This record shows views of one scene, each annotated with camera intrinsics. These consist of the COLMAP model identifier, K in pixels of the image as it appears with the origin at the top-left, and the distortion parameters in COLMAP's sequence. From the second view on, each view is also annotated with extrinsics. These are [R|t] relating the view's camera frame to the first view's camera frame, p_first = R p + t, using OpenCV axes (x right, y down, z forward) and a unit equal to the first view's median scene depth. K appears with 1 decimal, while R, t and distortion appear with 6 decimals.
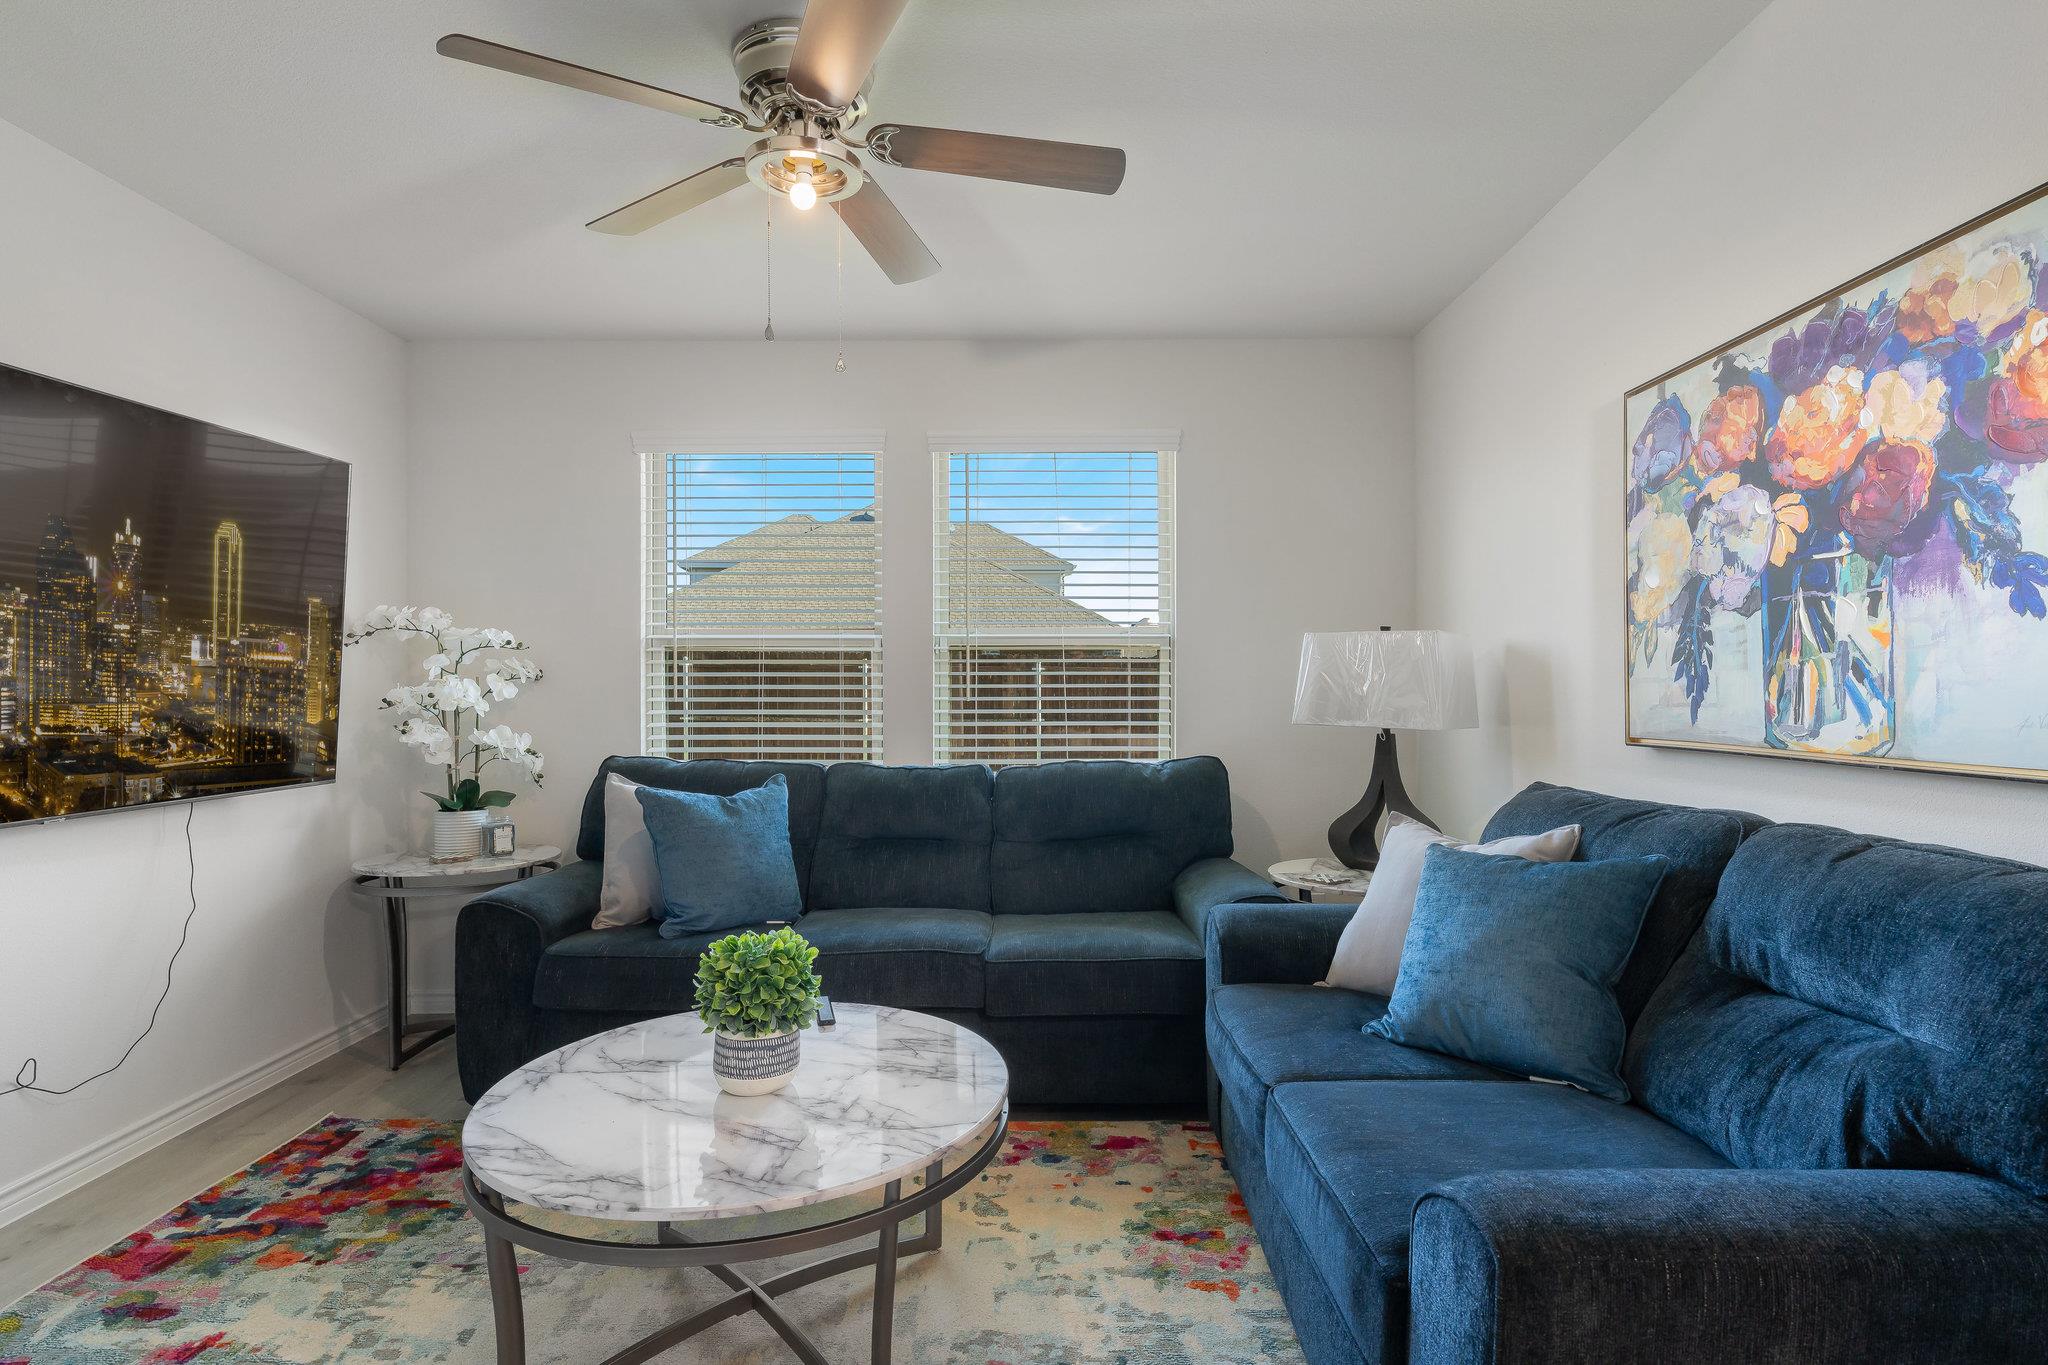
lens RADIAL K [[1064.4, 0, 1041.5], [0, 1064.4, 681.0], [0, 0, 1]] dist [0.000992, 0.000042]
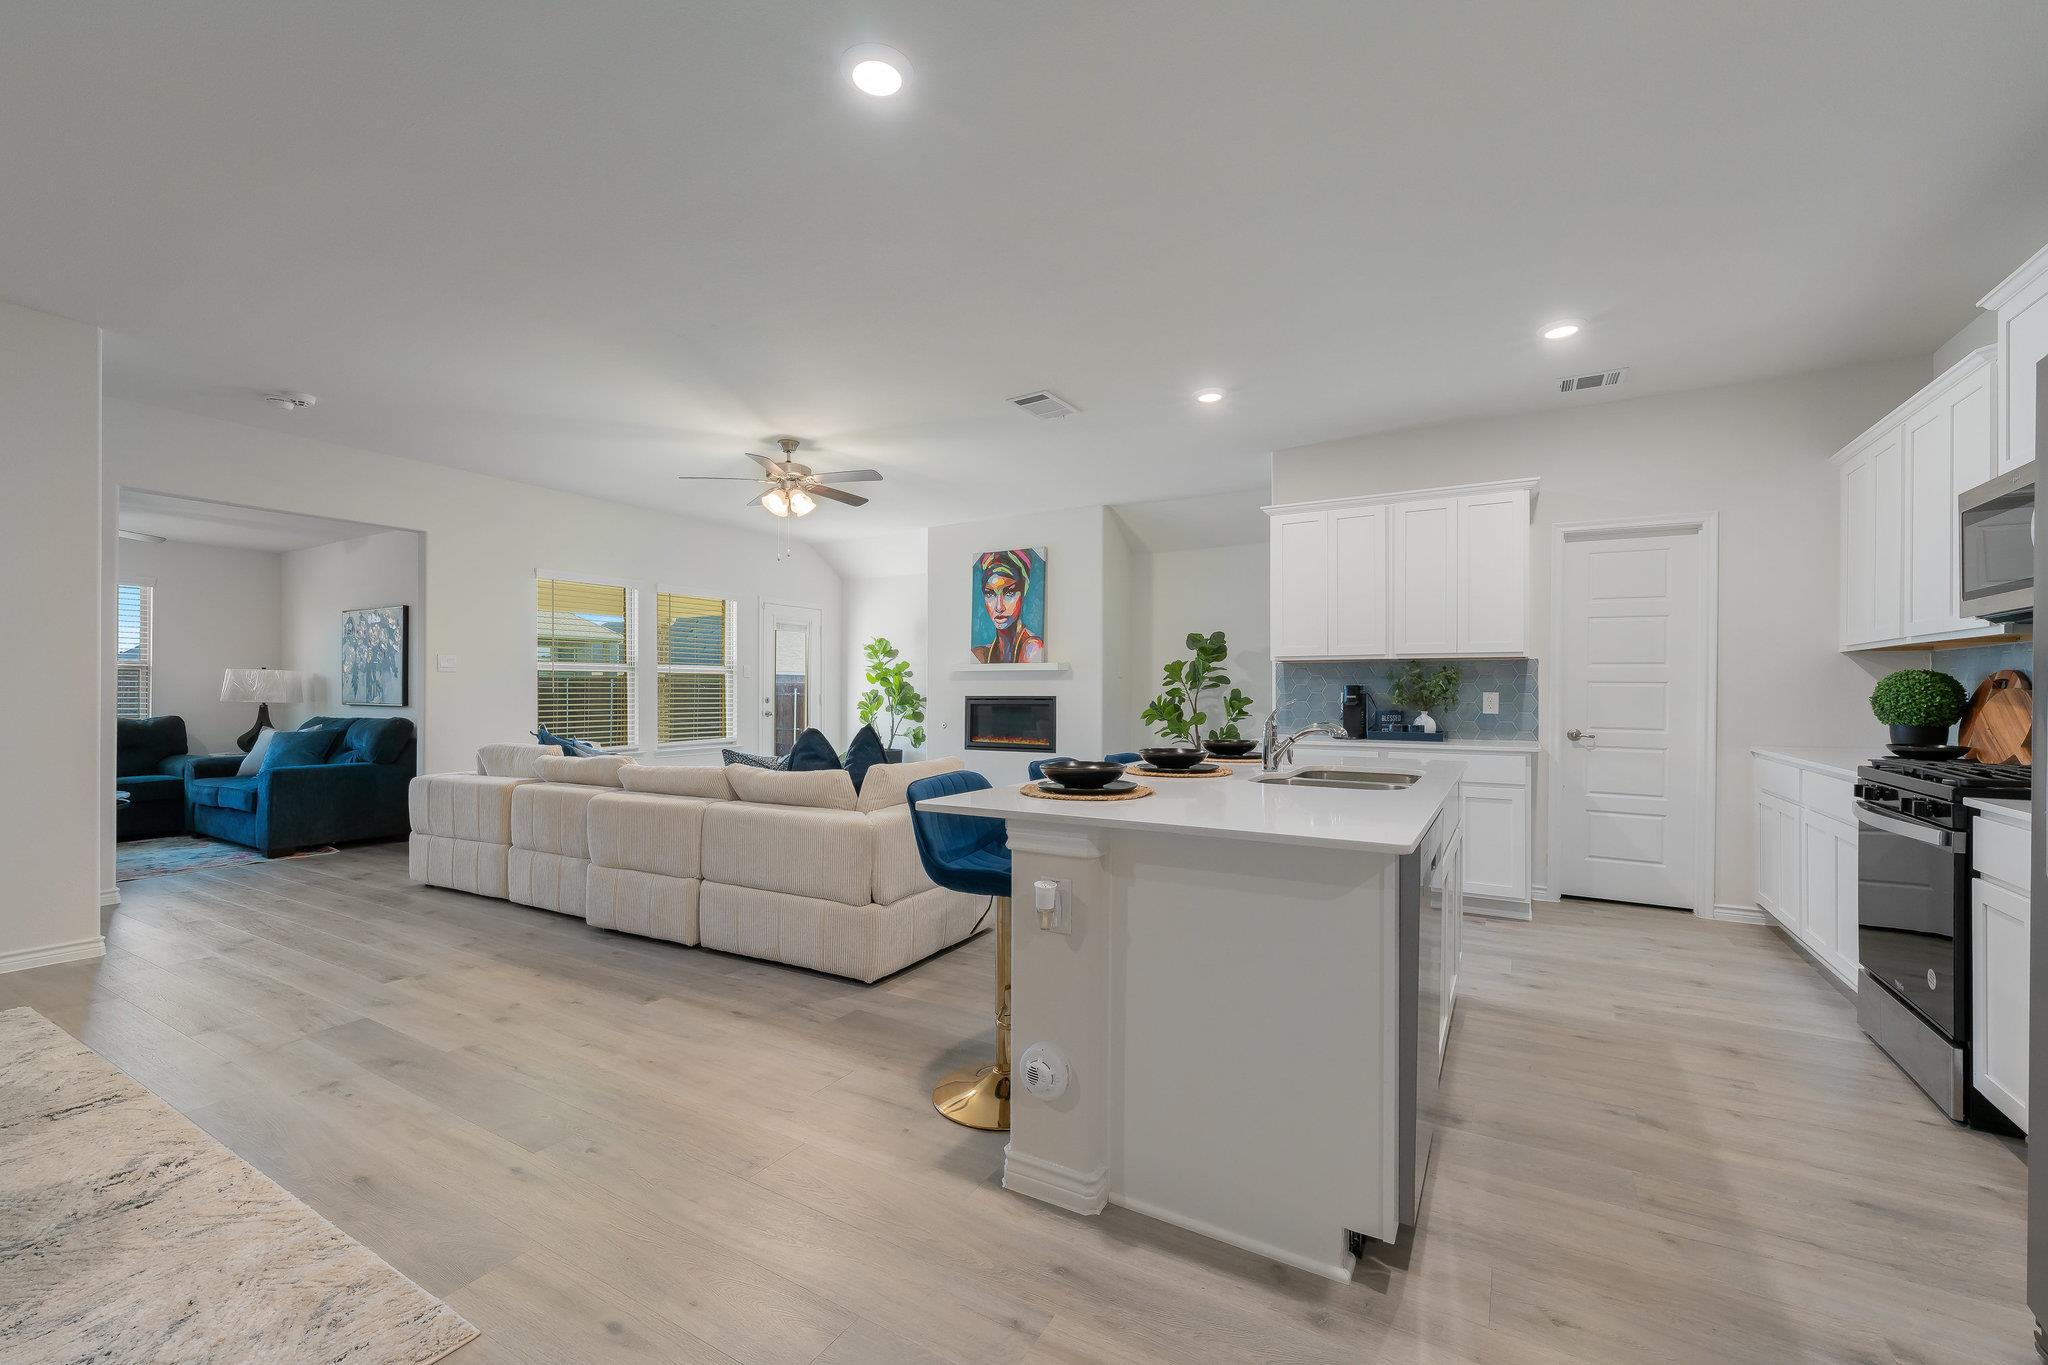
lens RADIAL K [[846.0, 0, 1022.3], [0, 846.0, 695.7], [0, 0, 1]] dist [0.003300, -0.000244]
pose [[0.536435, 0.008555, 0.843898, -0.517118], [-0.010404, 0.999940, -0.003524, 0.010968], [-0.843878, -0.006889, 0.536491, -1.979919]]
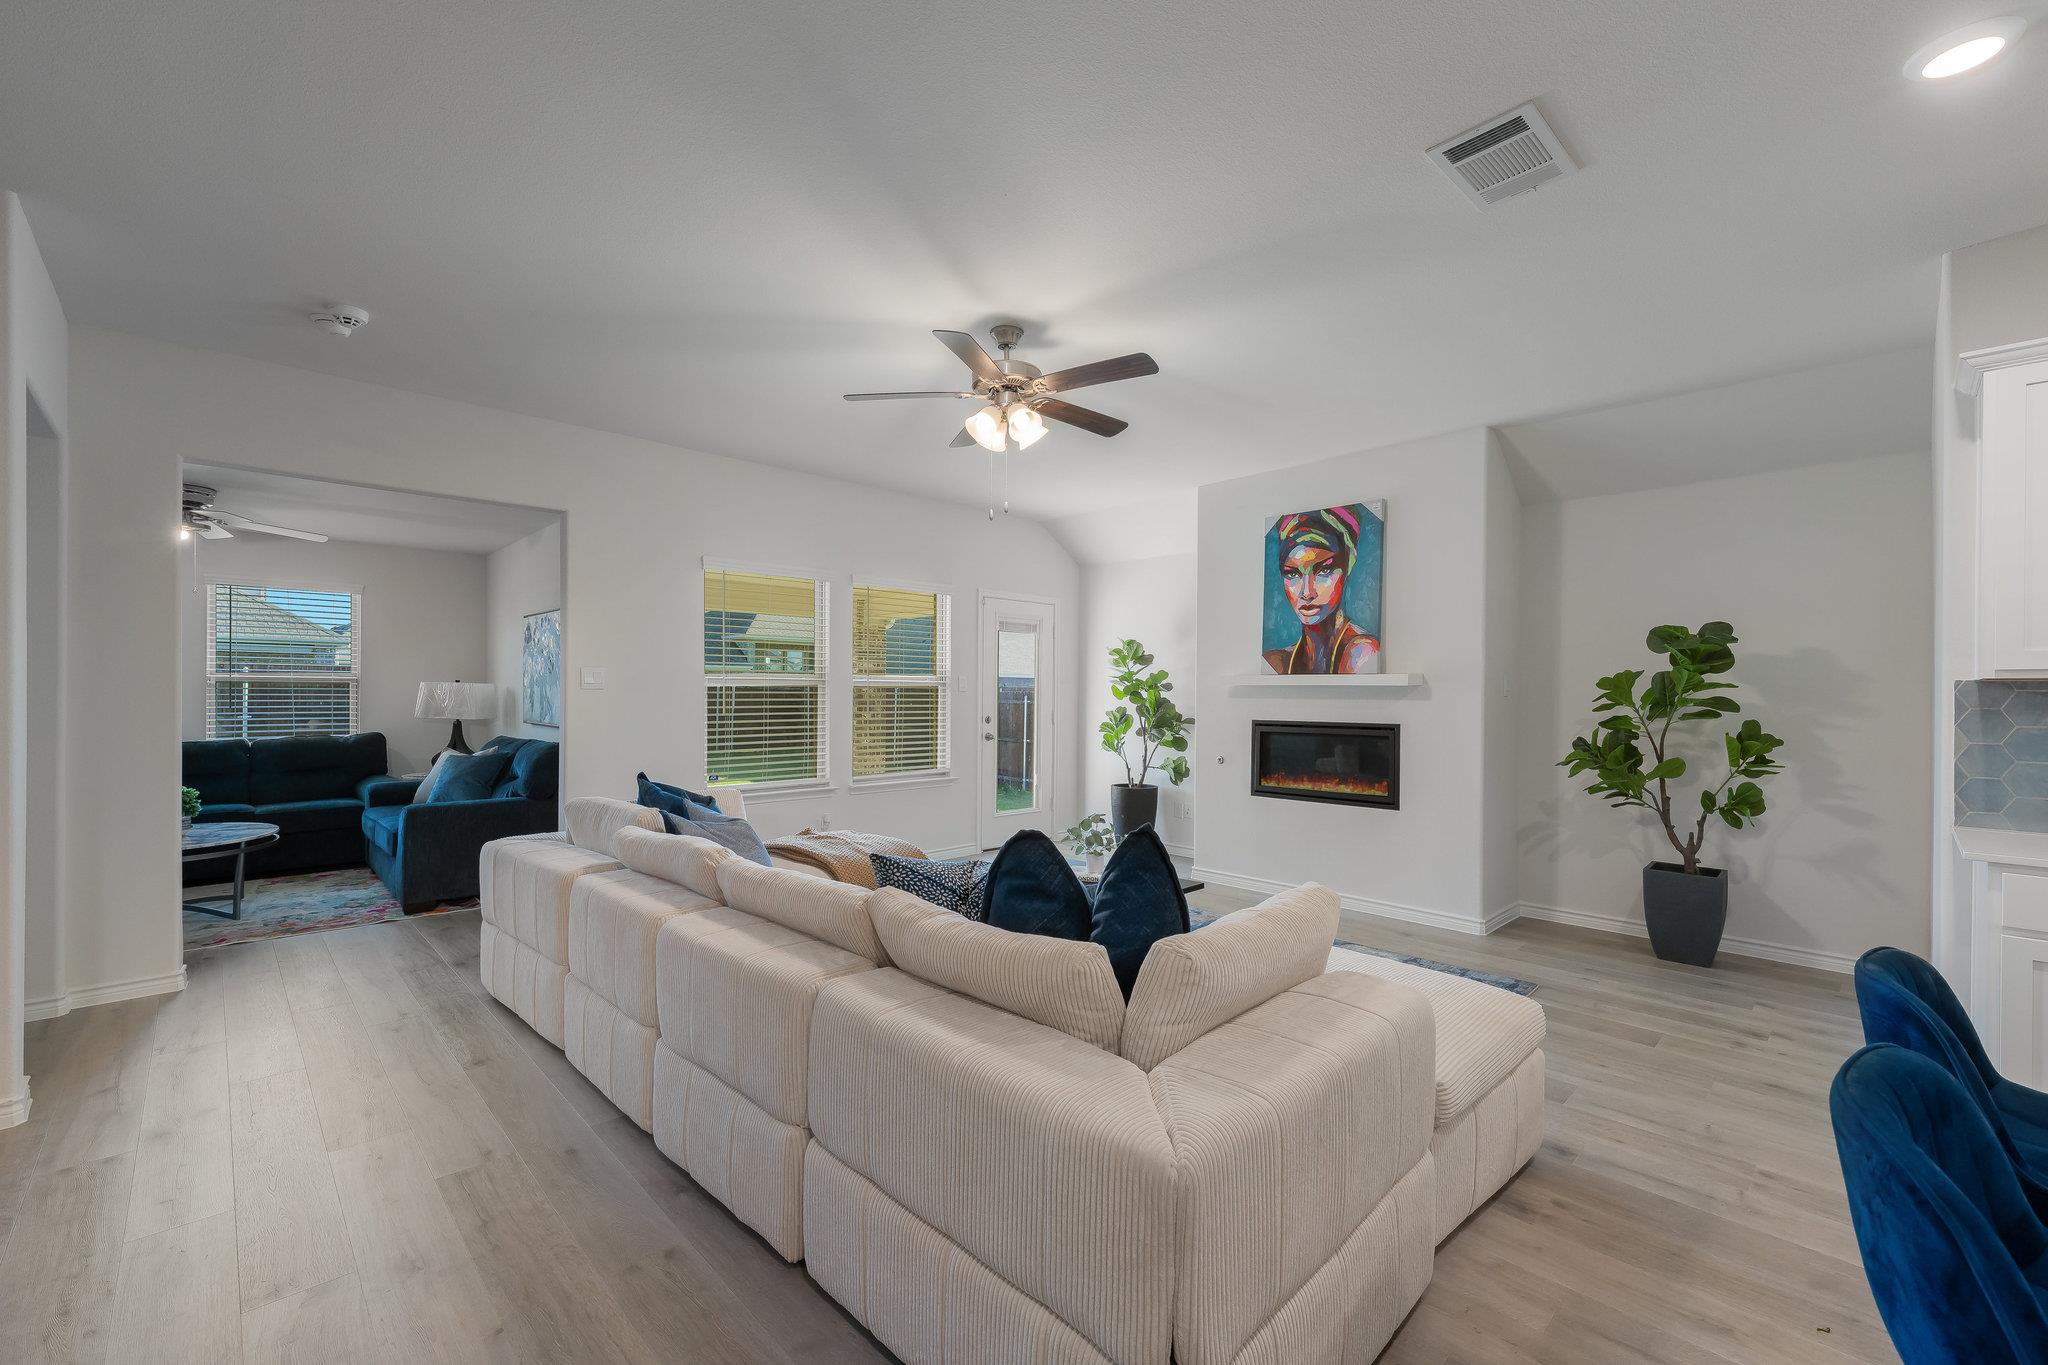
lens RADIAL K [[846.0, 0, 1020.4], [0, 846.0, 700.6], [0, 0, 1]] dist [0.003300, -0.000244]
pose [[0.743863, 0.009480, 0.668265, -0.041940], [-0.017438, 0.999834, 0.005227, -0.036626], [-0.668105, -0.015541, 0.743905, -1.489208]]
